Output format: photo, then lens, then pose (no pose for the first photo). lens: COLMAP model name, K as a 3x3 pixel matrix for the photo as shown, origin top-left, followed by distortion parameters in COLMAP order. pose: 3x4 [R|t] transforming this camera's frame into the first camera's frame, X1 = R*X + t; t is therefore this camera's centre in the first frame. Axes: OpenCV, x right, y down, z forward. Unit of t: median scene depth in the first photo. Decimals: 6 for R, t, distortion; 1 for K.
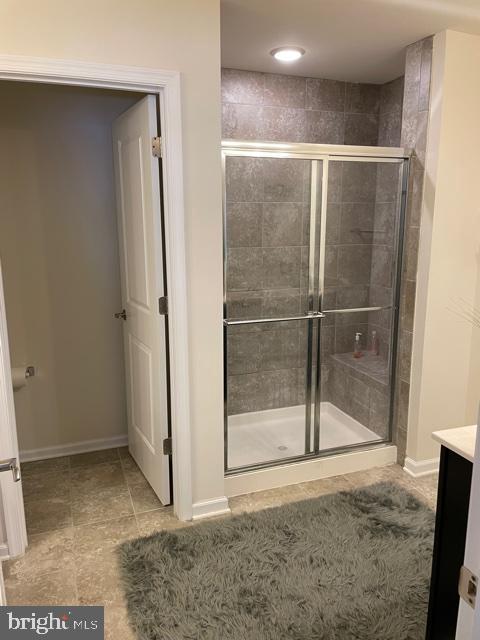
lens RADIAL K [[489.3, 0, 242.7], [0, 489.3, 315.9], [0, 0, 1]] dist [0.094501, -0.129198]
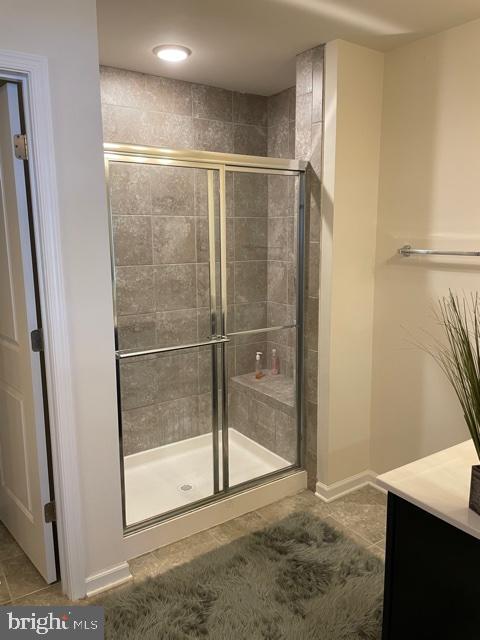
lens RADIAL K [[489.3, 0, 241.9], [0, 489.3, 316.8], [0, 0, 1]] dist [0.094501, -0.129198]
pose [[0.972016, -0.044101, 0.230739, -0.016901], [0.050367, 0.998503, -0.021334, -0.020739], [-0.229453, 0.032359, 0.972782, 0.102943]]
